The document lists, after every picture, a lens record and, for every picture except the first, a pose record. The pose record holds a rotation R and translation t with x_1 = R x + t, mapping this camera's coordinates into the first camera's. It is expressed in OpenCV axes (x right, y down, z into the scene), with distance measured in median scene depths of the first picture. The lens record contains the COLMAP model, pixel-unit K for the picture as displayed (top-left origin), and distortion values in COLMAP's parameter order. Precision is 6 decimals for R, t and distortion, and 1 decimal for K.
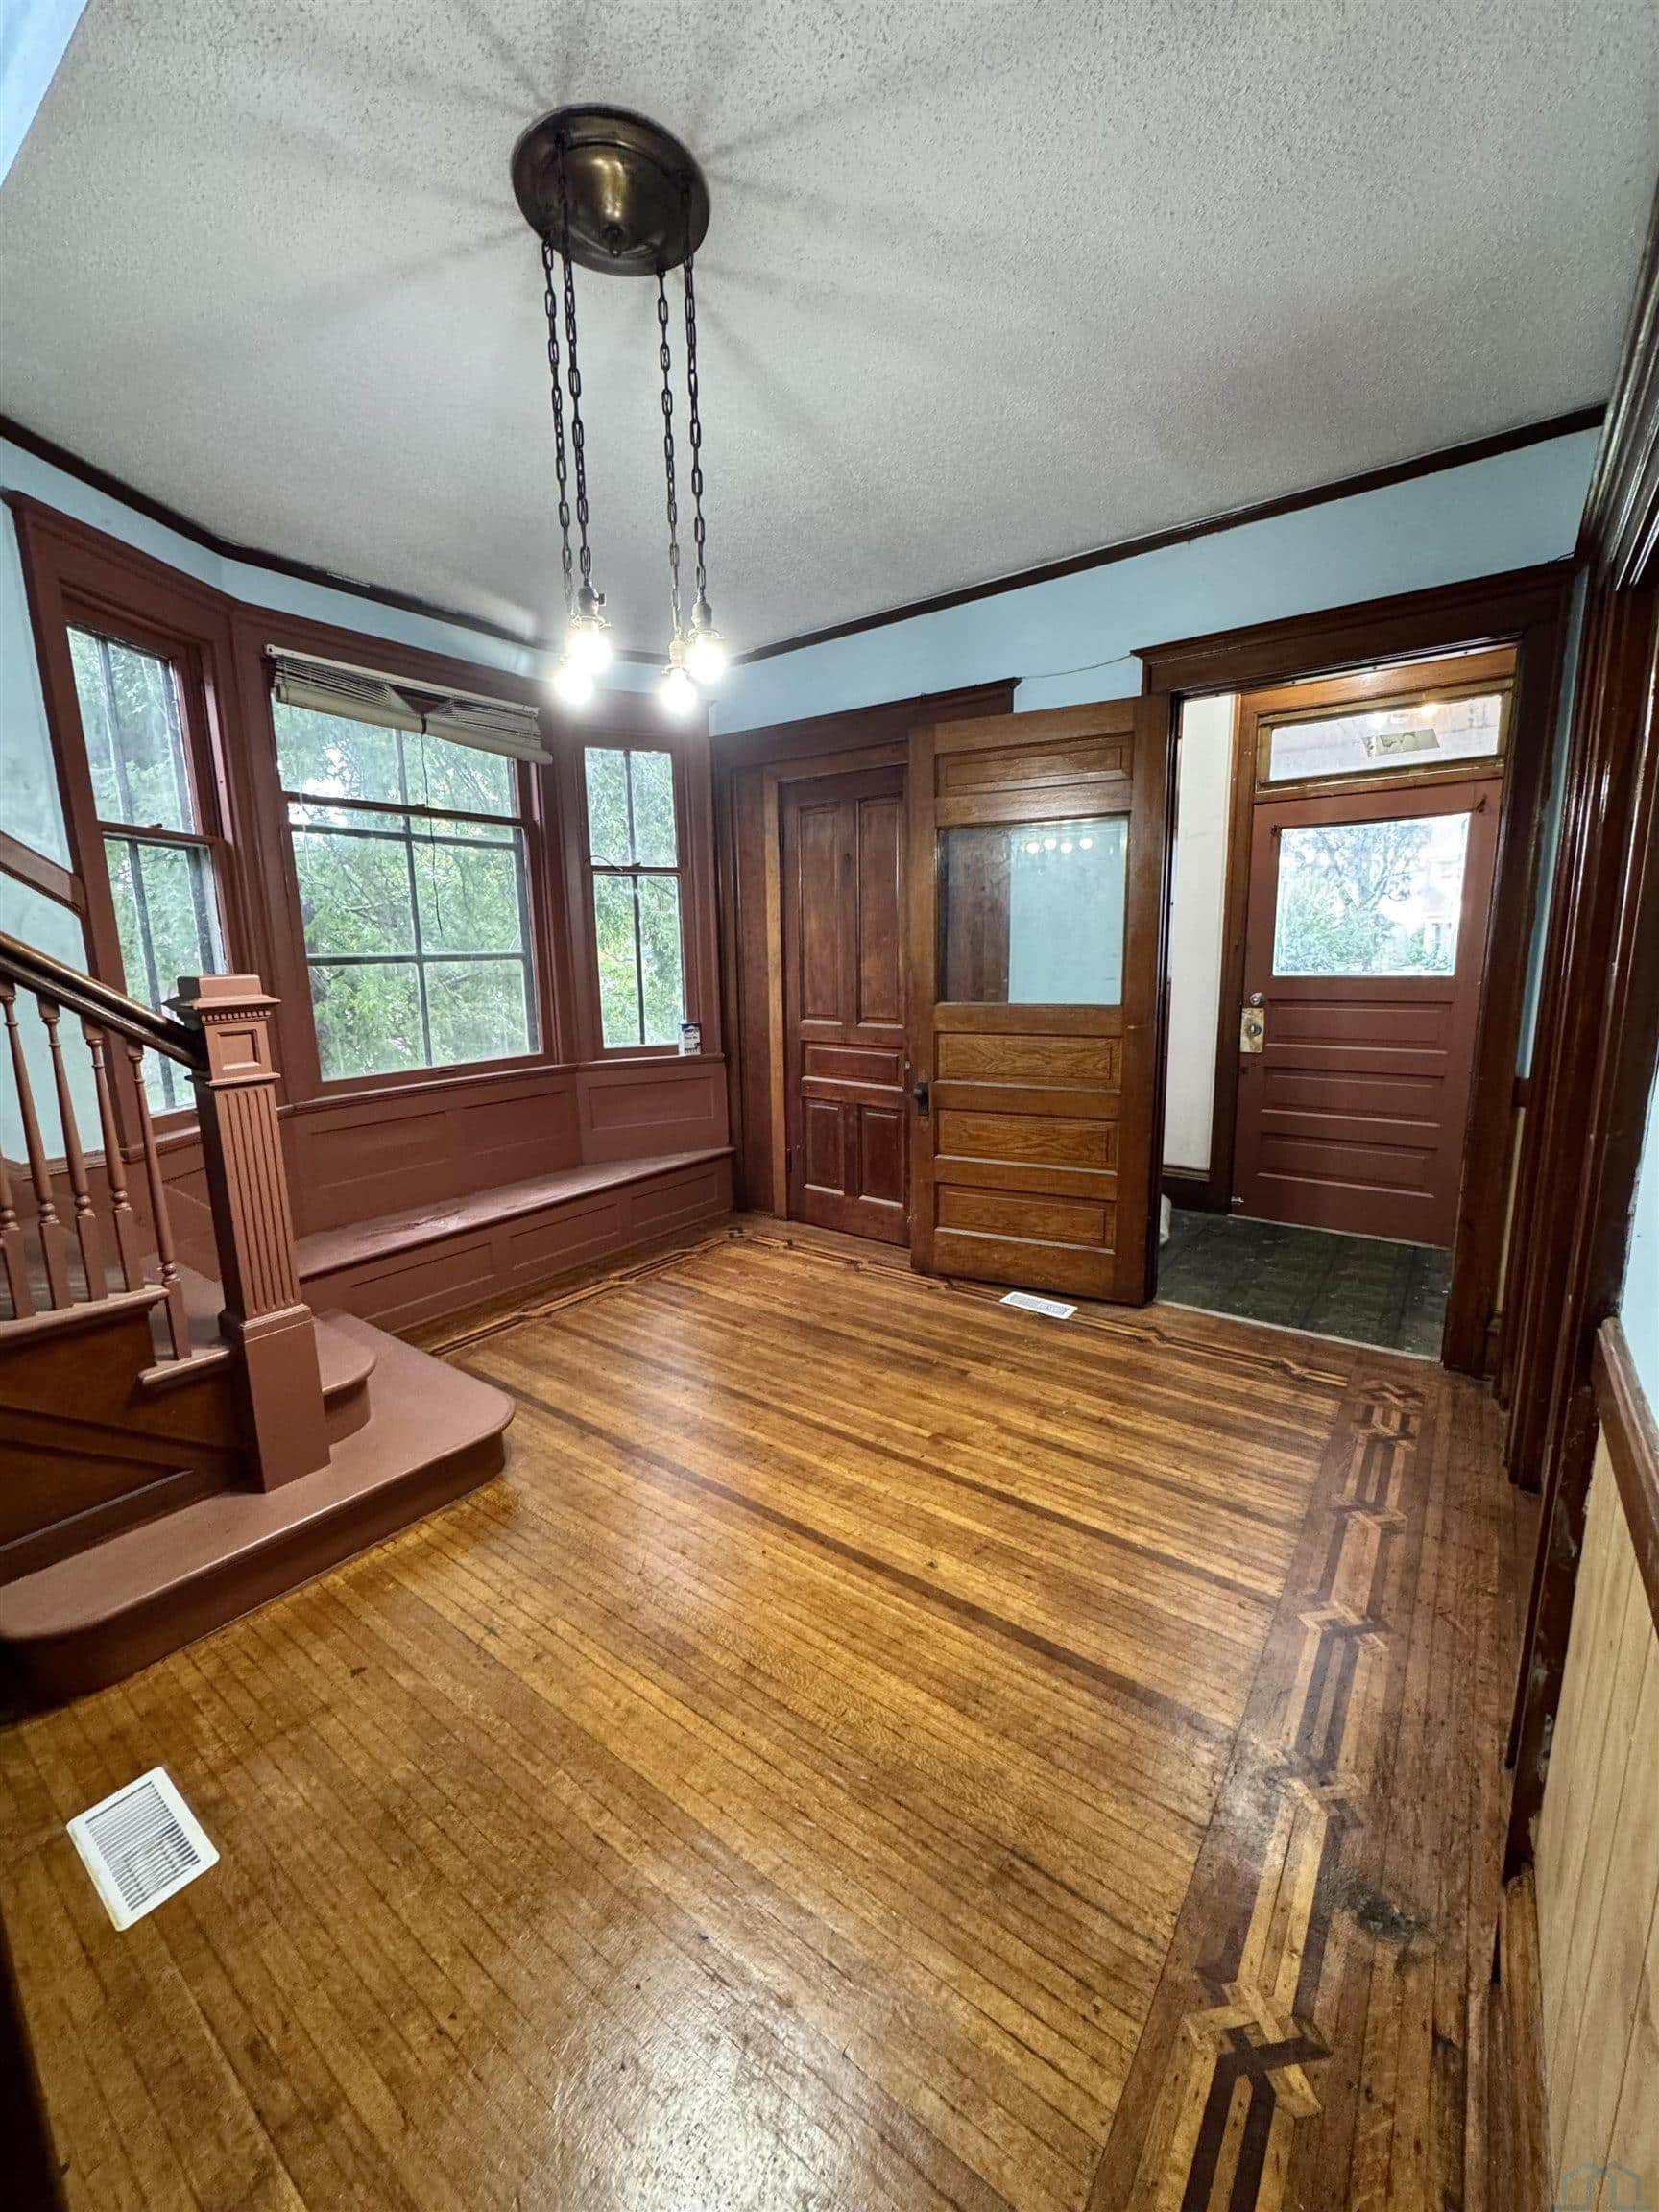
lens RADIAL K [[886.7, 0, 828.7], [0, 886.7, 1095.3], [0, 0, 1]] dist [-0.002352, 0.000068]
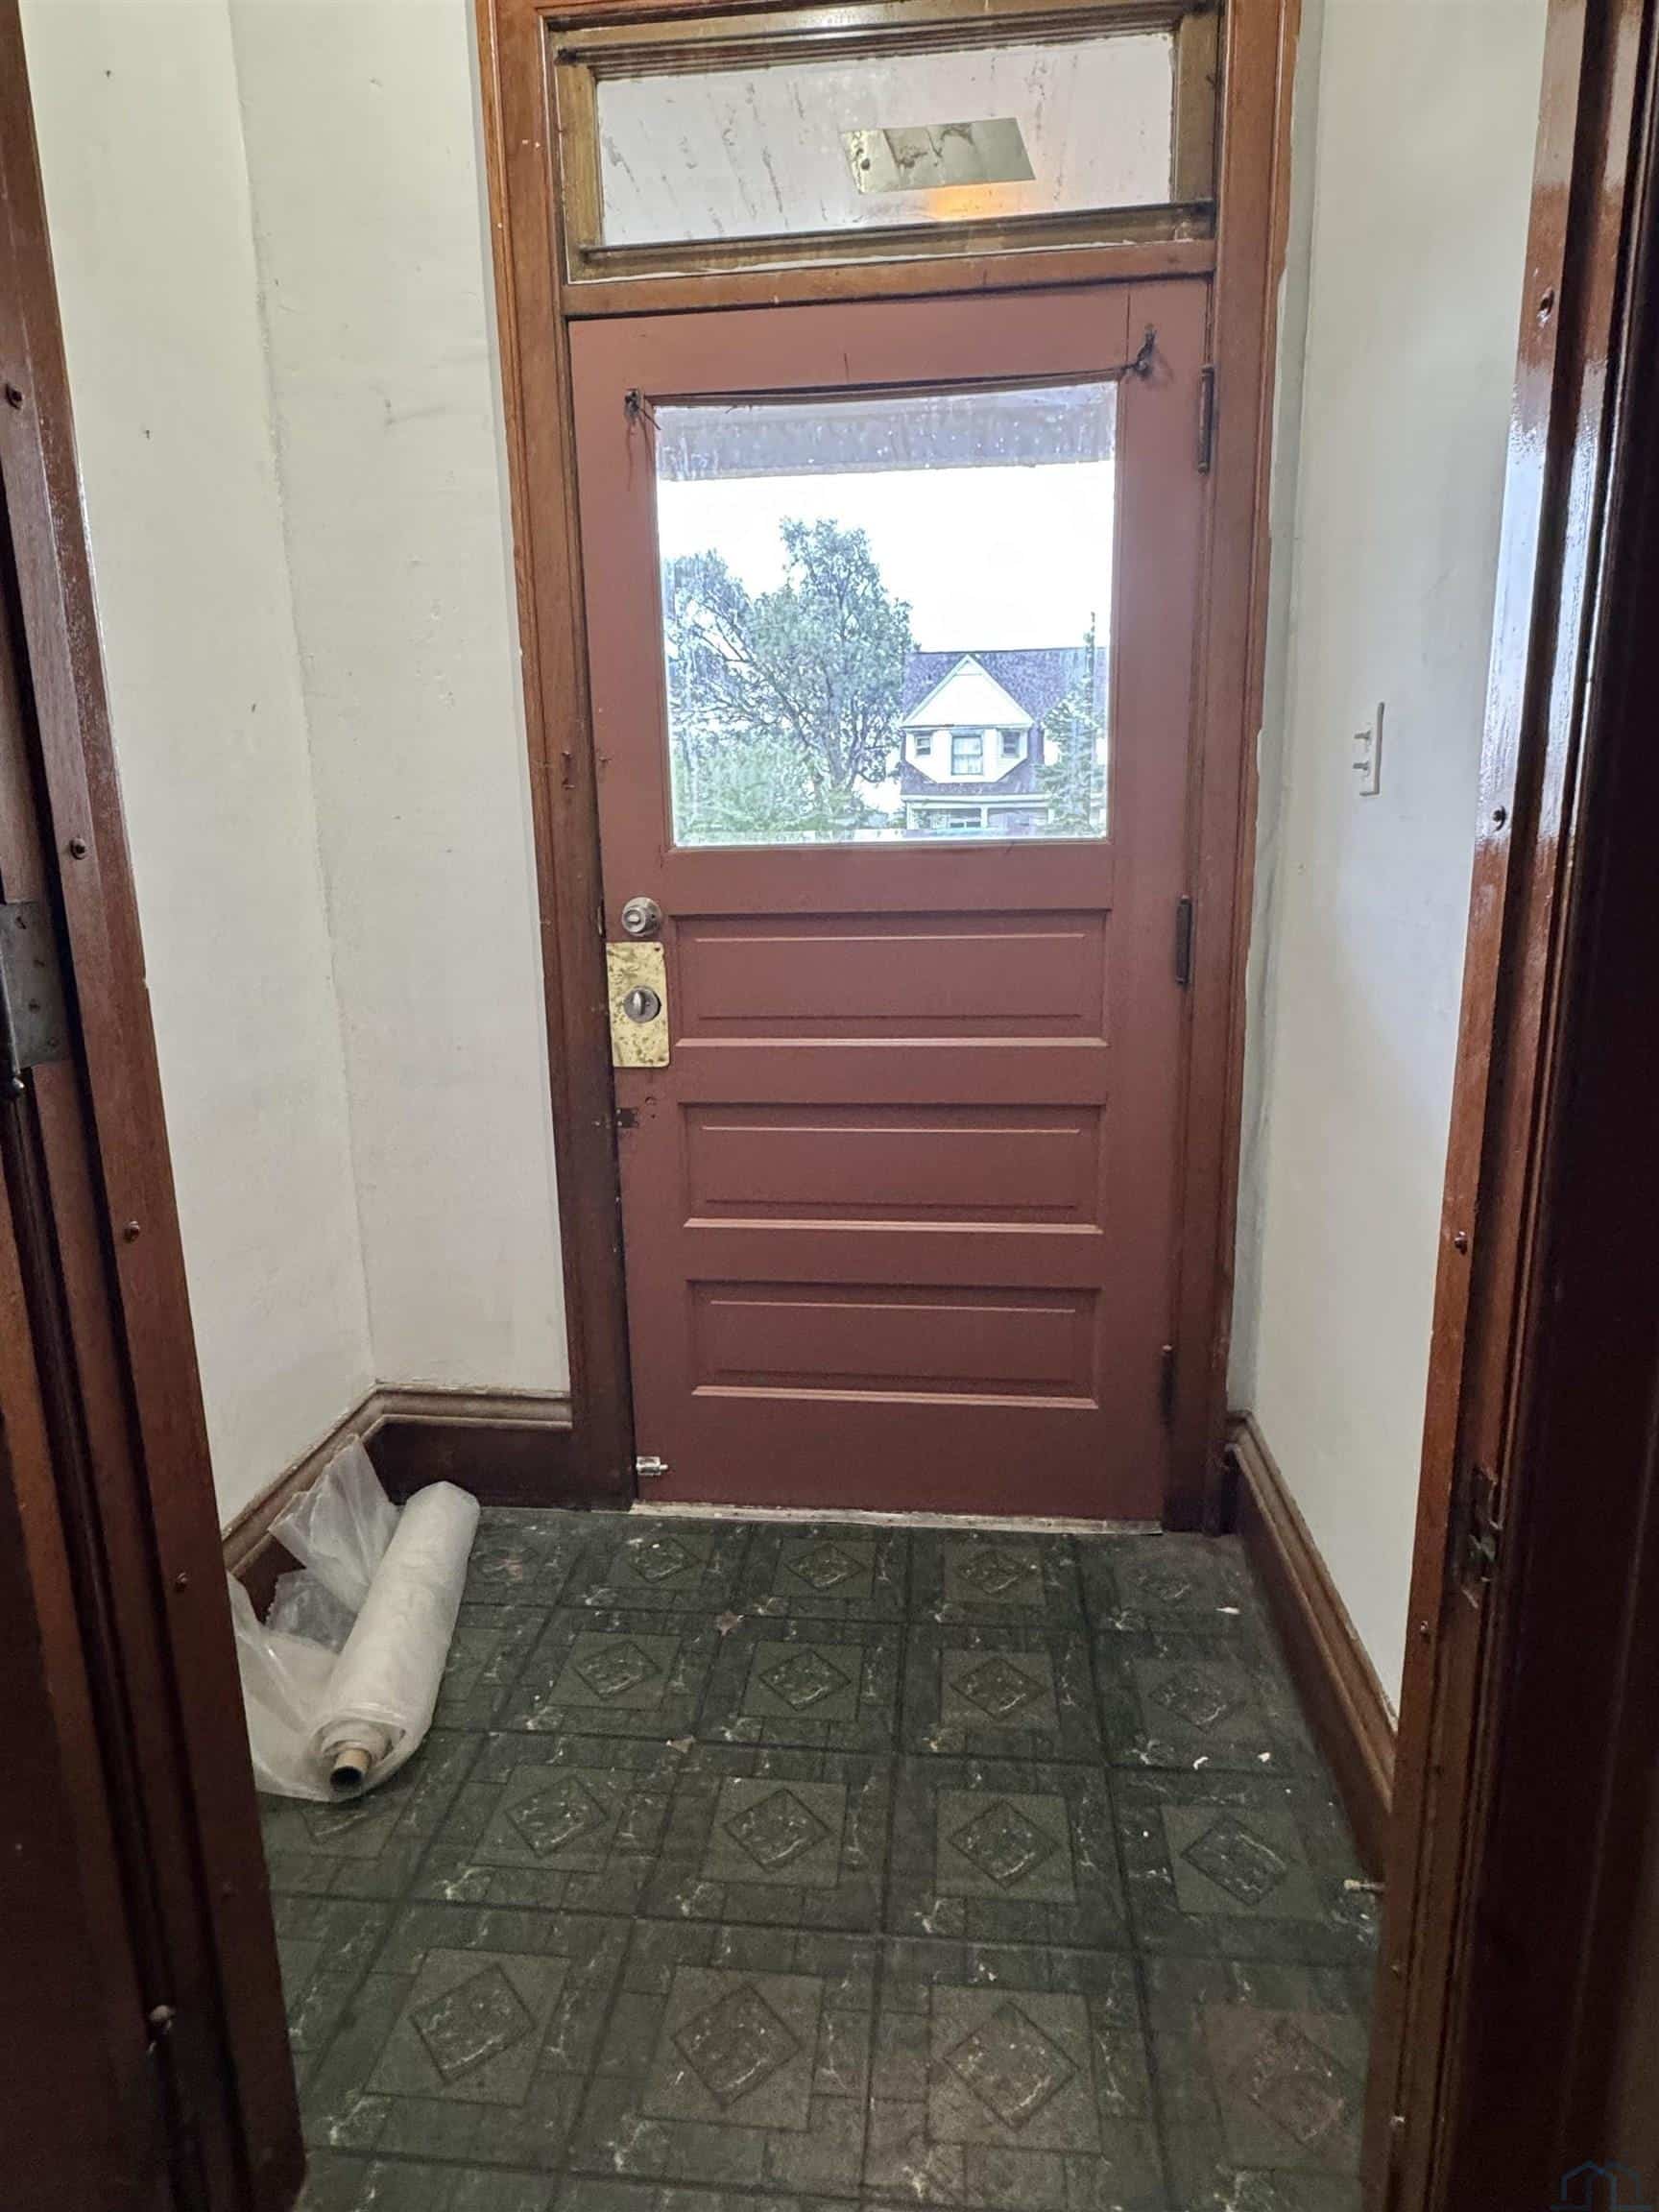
lens RADIAL K [[1286.3, 0, 825.8], [0, 1286.3, 1106.3], [0, 0, 1]] dist [0.004257, 0.000325]
pose [[0.864686, -0.105580, 0.491092, 0.287429], [0.088047, 0.994382, 0.058753, -0.056817], [-0.494536, -0.007564, 0.869124, 0.518788]]
